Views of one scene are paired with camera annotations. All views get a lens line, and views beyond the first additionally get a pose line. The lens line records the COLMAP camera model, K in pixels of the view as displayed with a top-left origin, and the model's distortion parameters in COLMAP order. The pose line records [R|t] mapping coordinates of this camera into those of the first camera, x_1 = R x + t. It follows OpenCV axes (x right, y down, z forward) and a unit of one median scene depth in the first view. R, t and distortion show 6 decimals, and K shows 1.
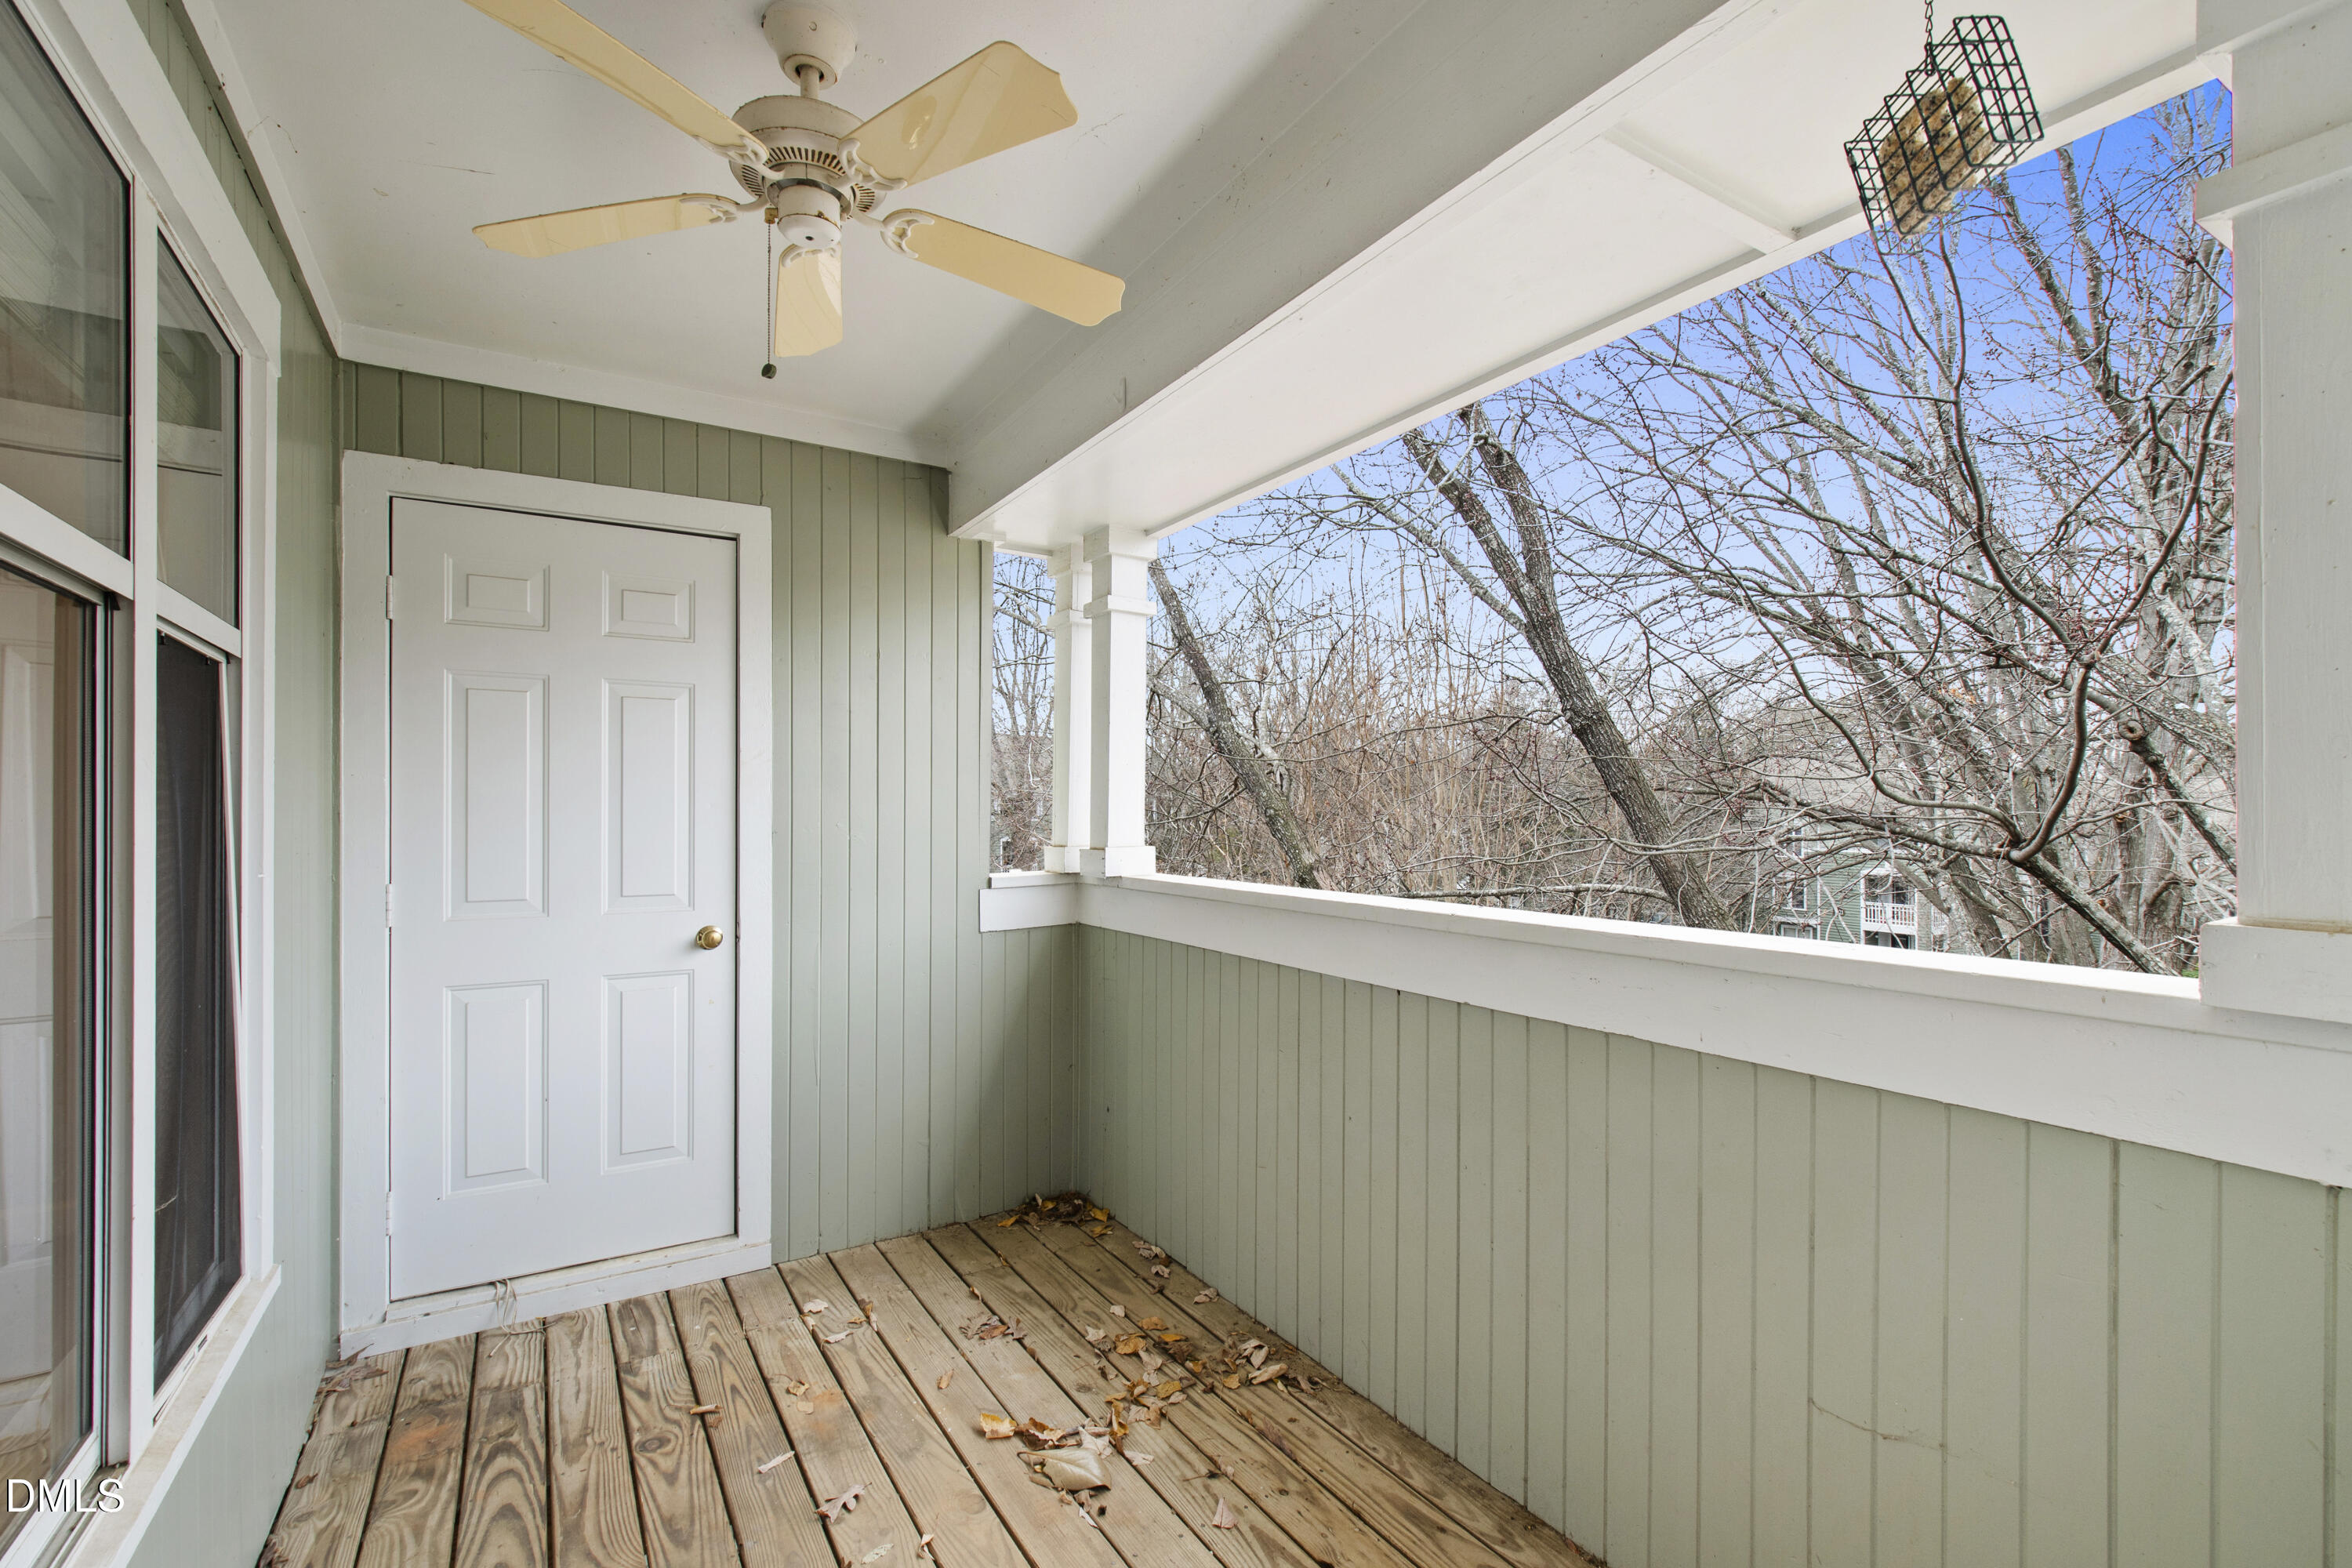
lens RADIAL K [[1036.6, 0, 1169.9], [0, 1036.6, 813.9], [0, 0, 1]] dist [-0.000383, 0.000084]
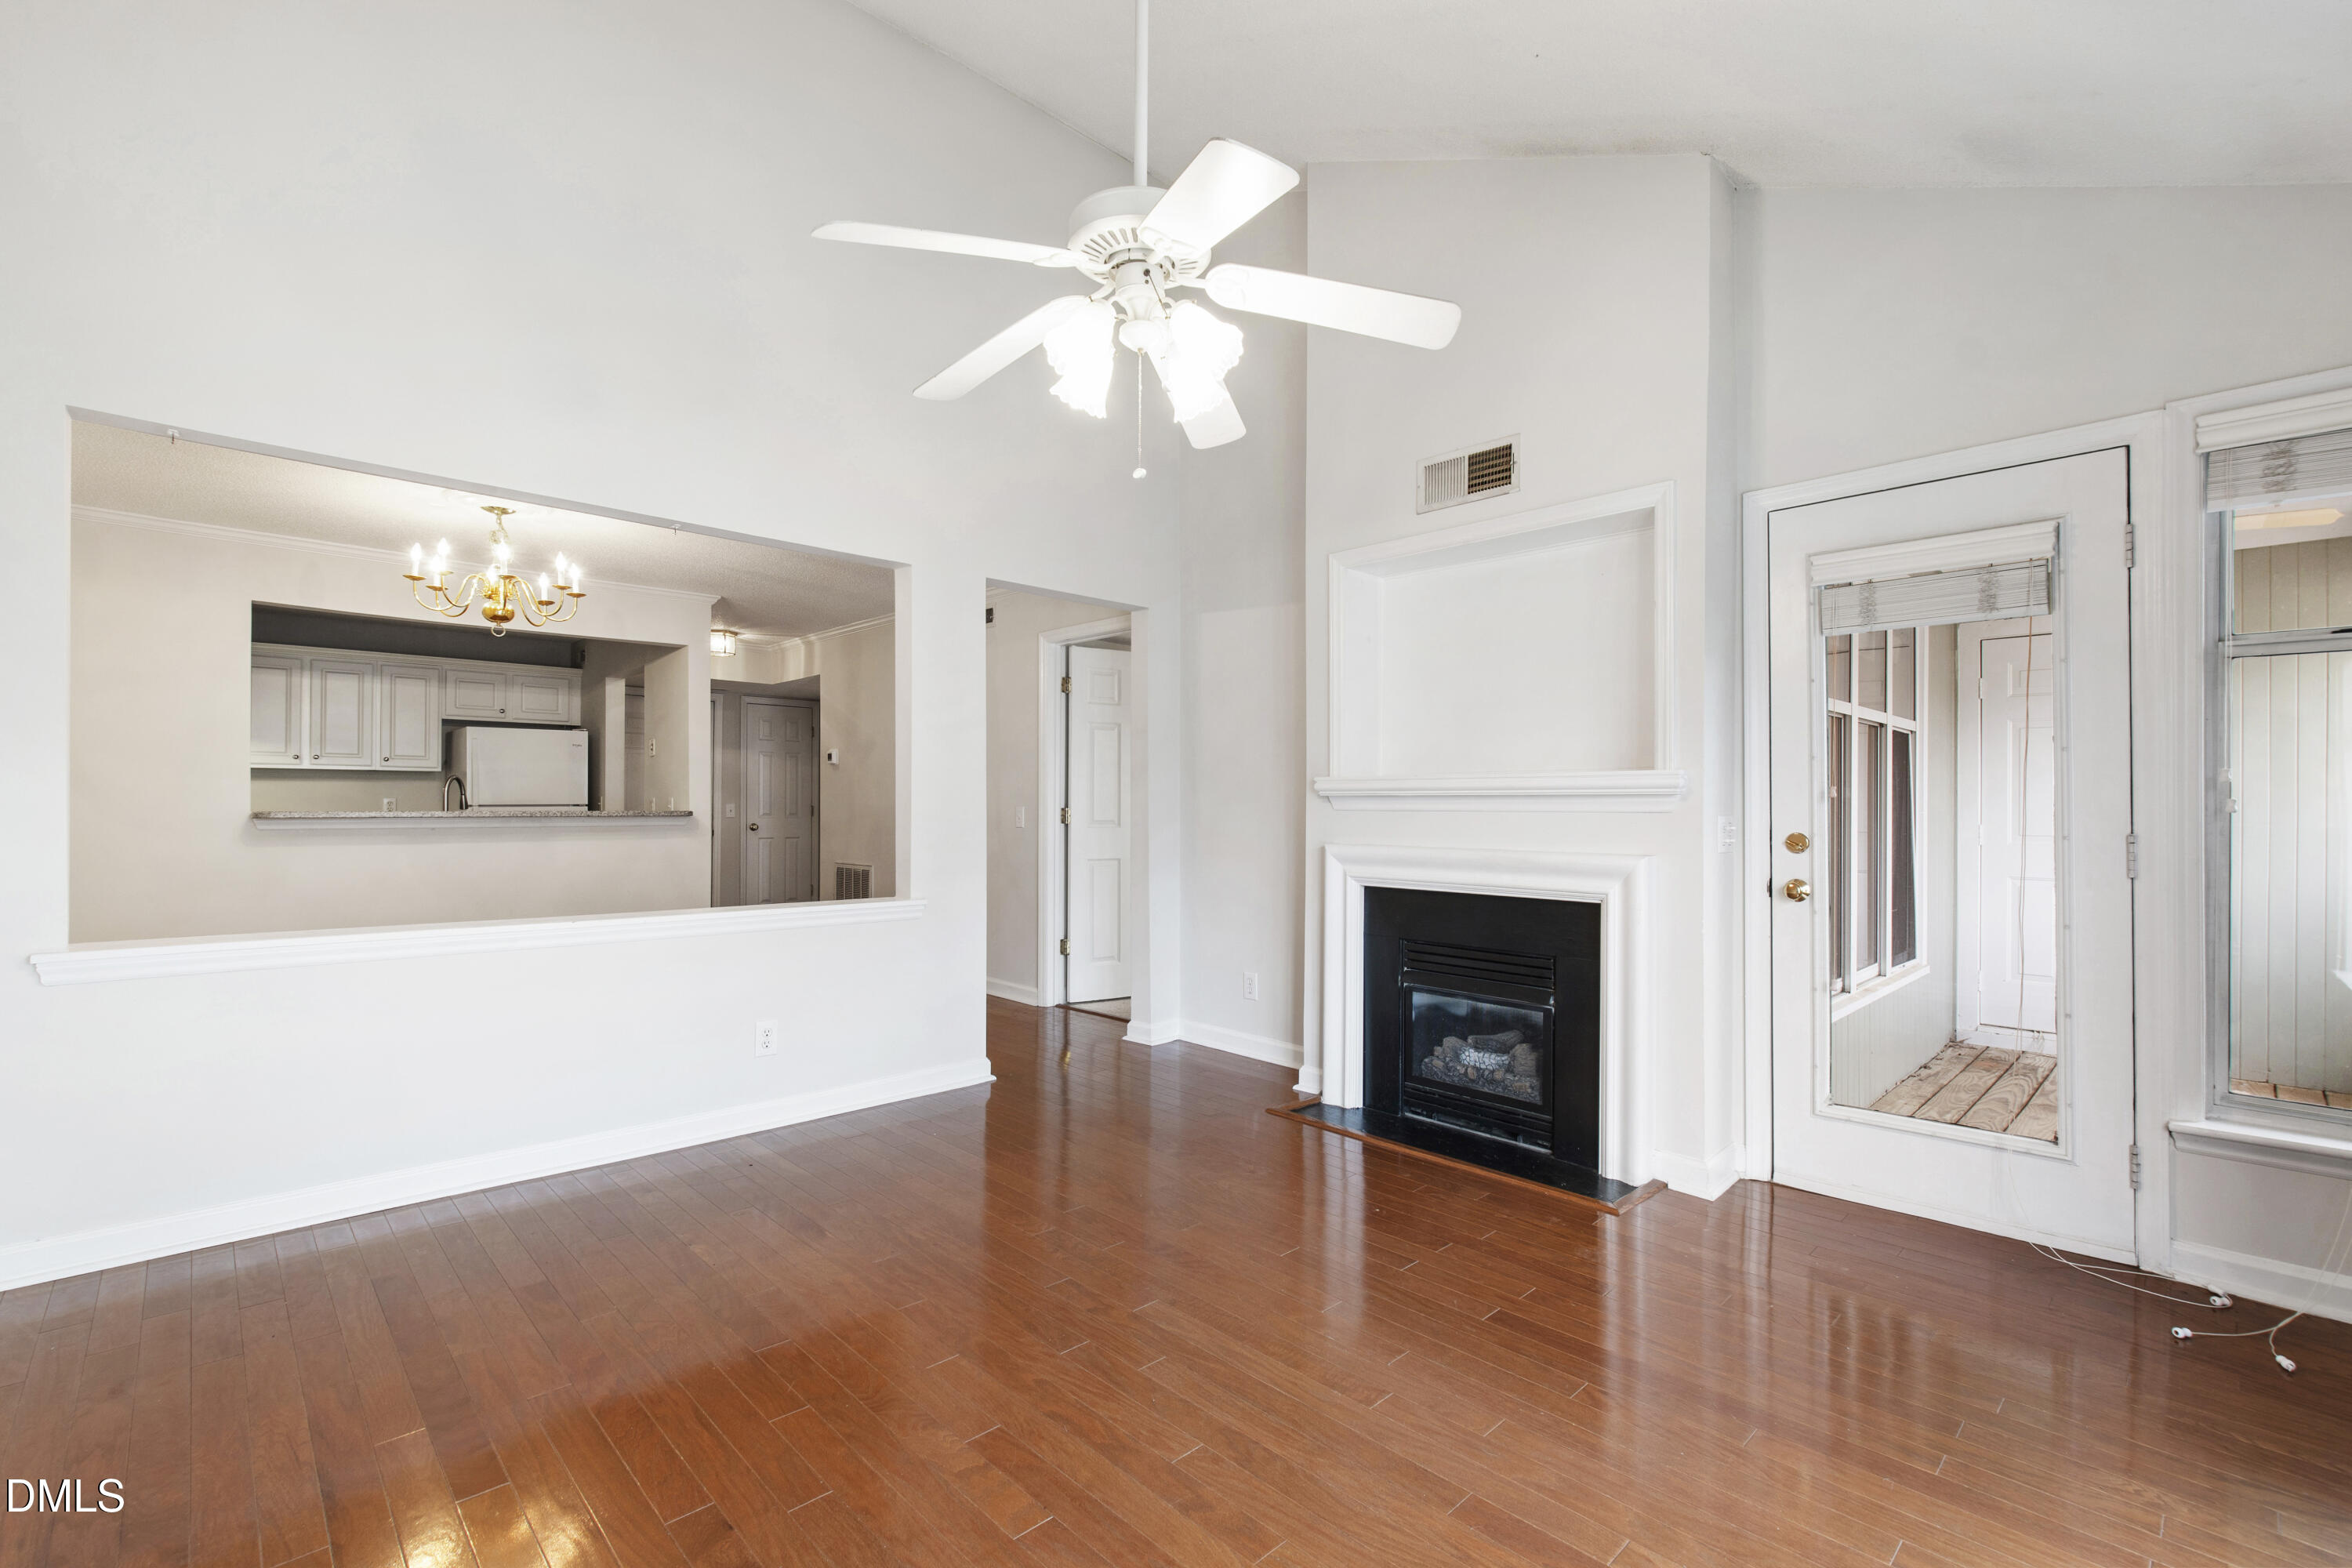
lens RADIAL K [[1018.6, 0, 1181.6], [0, 1018.6, 814.6], [0, 0, 1]] dist [0.010493, 0.000362]
pose [[0.224469, 0.005892, -0.974463, 1.394880], [0.000724, 0.999980, 0.006213, 0.052859], [0.974481, -0.002100, 0.224460, -1.602925]]
